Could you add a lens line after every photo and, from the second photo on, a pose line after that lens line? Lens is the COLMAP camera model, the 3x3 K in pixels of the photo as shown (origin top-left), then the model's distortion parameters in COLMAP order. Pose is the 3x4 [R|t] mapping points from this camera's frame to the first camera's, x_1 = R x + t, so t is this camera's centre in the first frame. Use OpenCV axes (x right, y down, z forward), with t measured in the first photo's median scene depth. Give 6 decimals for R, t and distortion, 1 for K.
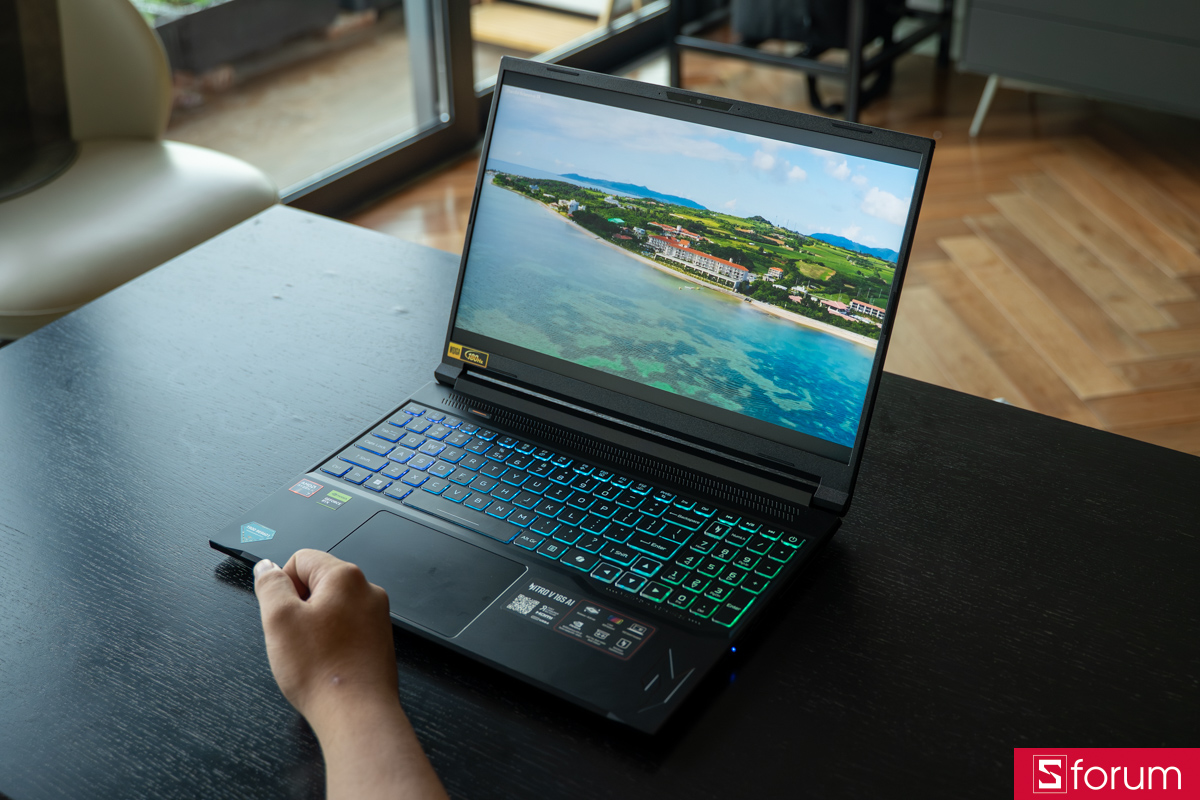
lens RADIAL K [[1473.9, 0, 600.0], [0, 1473.9, 400.0], [0, 0, 1]] dist [-0.096937, 0.018594]
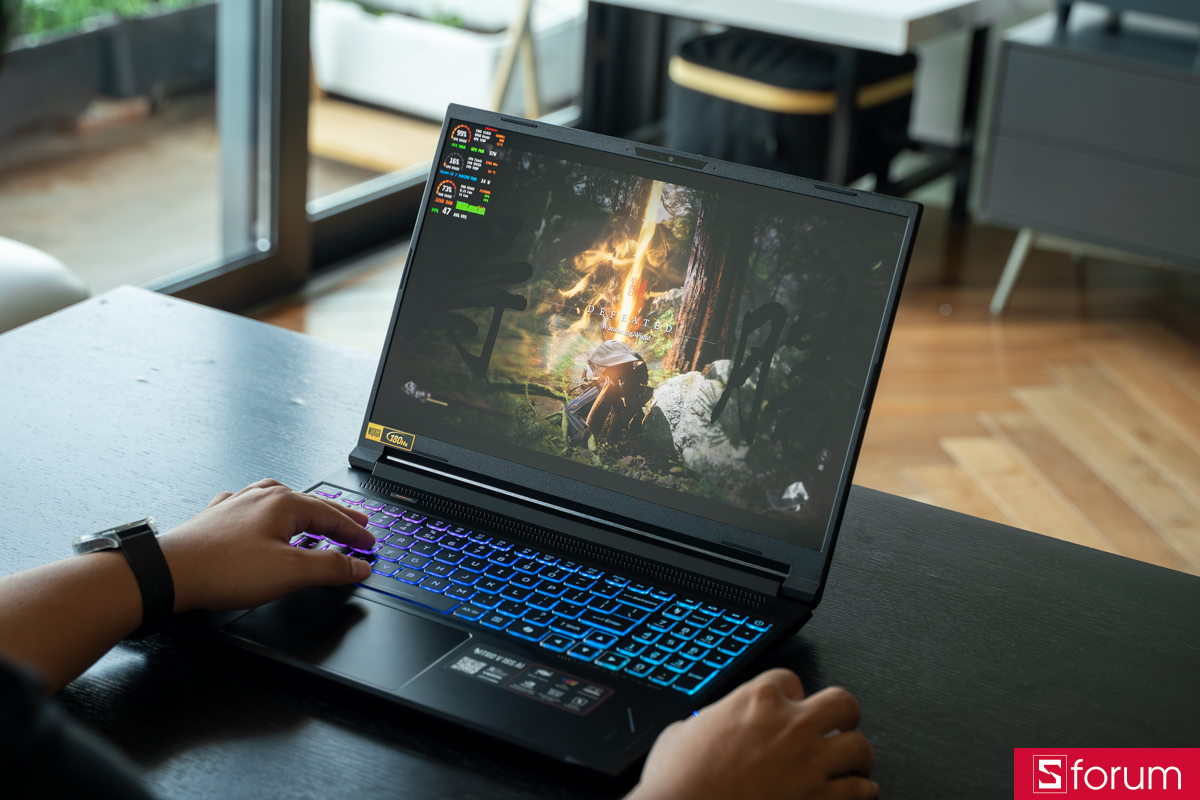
lens RADIAL K [[2388.2, 0, 600.0], [0, 2388.2, 400.0], [0, 0, 1]] dist [0.041653, 0.250672]
pose [[0.995704, 0.053956, 0.075250, -0.083292], [-0.041405, 0.986351, -0.159367, 0.190377], [-0.082822, 0.155566, 0.984347, -0.458389]]
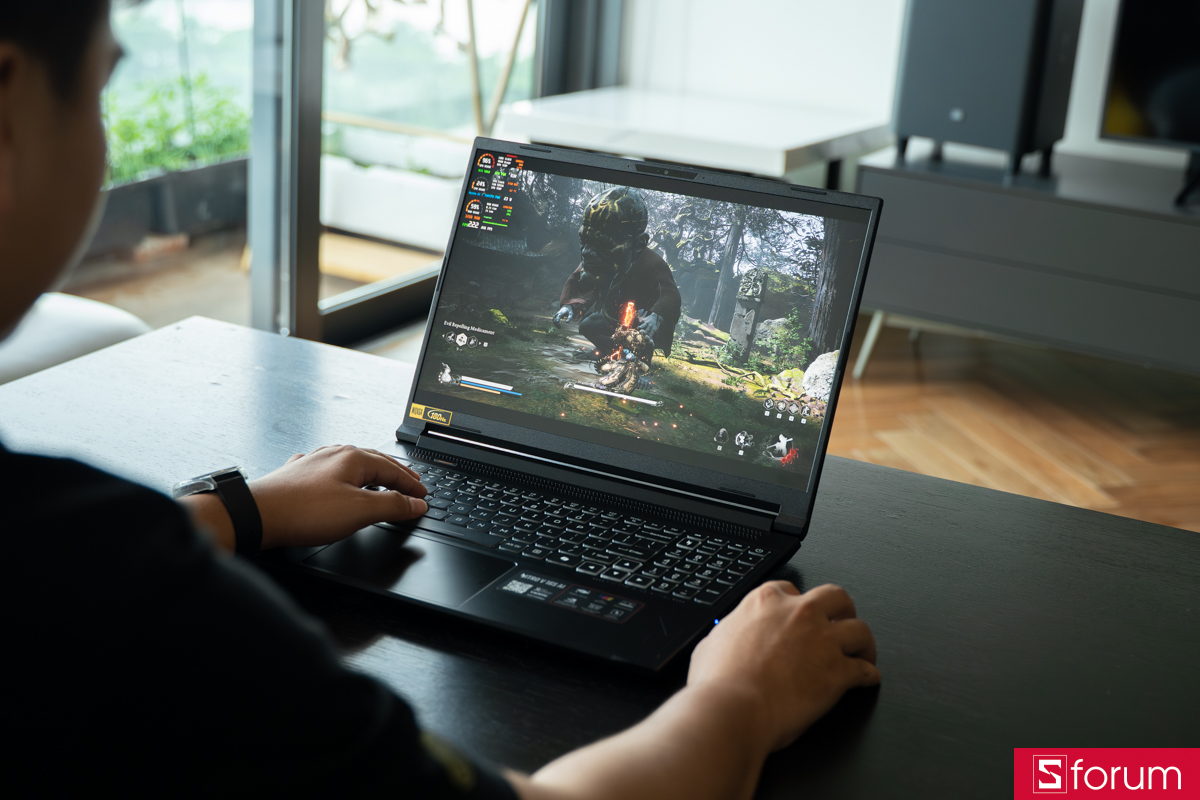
lens RADIAL K [[1792.8, 0, 600.0], [0, 1792.8, 400.0], [0, 0, 1]] dist [-0.037637, -0.061691]
pose [[0.991981, 0.039029, 0.120208, -0.139829], [-0.012632, 0.976977, -0.212969, 0.255949], [-0.125753, 0.209743, 0.969636, -0.267580]]
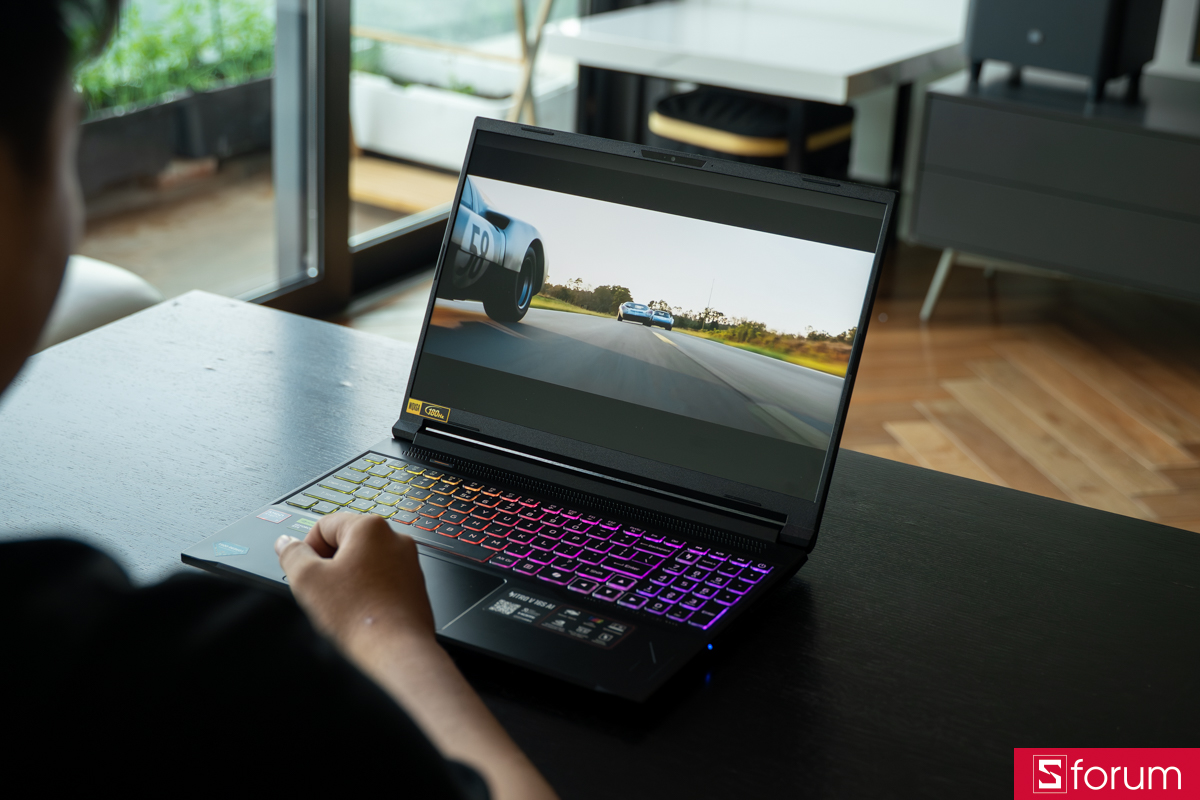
lens RADIAL K [[1926.4, 0, 600.0], [0, 1926.4, 400.0], [0, 0, 1]] dist [-0.024596, 0.003483]
pose [[0.995886, 0.037144, 0.082652, -0.092844], [-0.022982, 0.985837, -0.166125, 0.197681], [-0.087652, 0.163542, 0.982635, -0.317580]]
